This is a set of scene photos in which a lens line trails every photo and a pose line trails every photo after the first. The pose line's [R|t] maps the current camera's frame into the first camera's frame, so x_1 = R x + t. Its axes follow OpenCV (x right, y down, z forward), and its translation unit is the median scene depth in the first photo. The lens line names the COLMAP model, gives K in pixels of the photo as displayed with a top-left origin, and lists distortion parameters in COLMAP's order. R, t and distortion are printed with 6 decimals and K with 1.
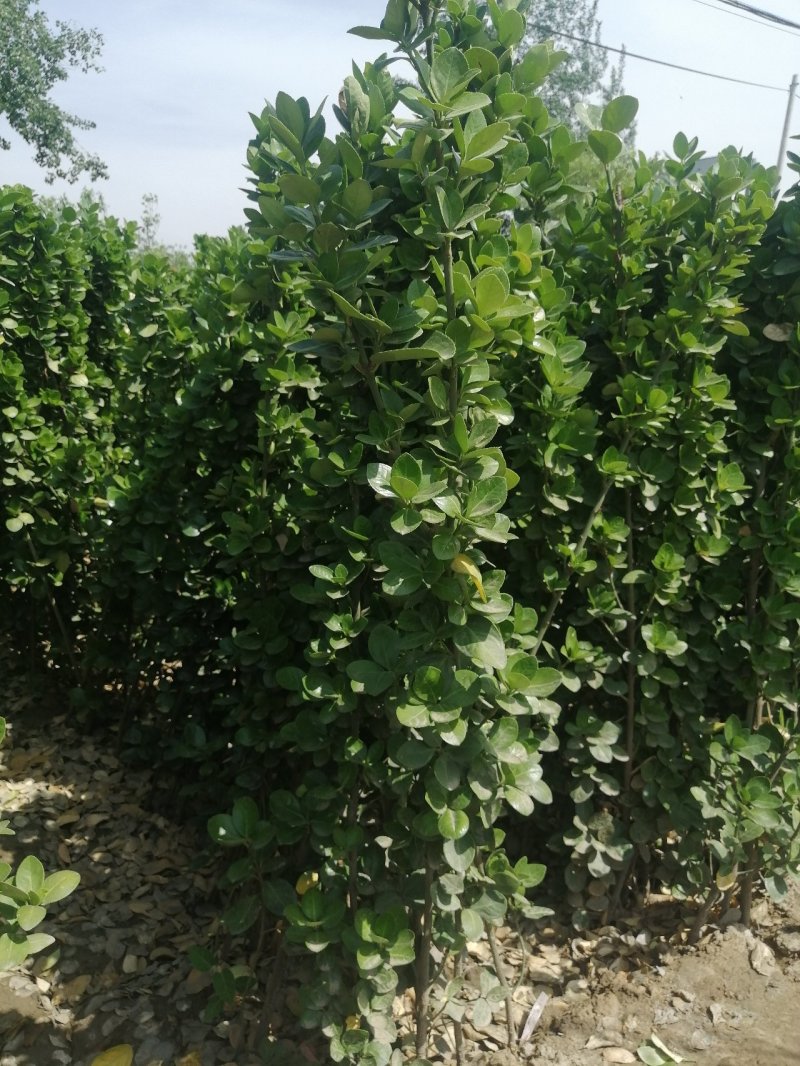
lens RADIAL K [[844.3, 0, 395.6], [0, 844.3, 532.7], [0, 0, 1]] dist [-0.032783, 0.050354]
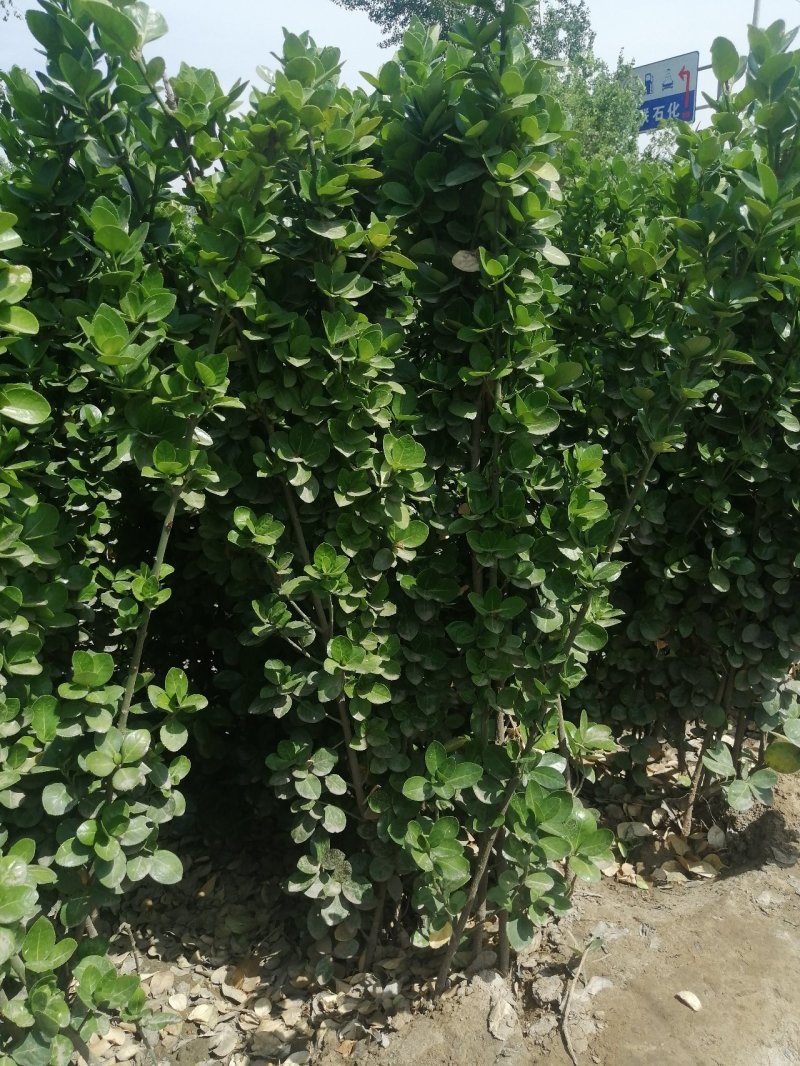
lens RADIAL K [[844.3, 0, 393.0], [0, 844.3, 526.3], [0, 0, 1]] dist [-0.032783, 0.050354]
pose [[0.996596, -0.082017, -0.008309, 0.356182], [0.082386, 0.994427, 0.065779, -0.045710], [0.002867, -0.066240, 0.997800, 0.182054]]
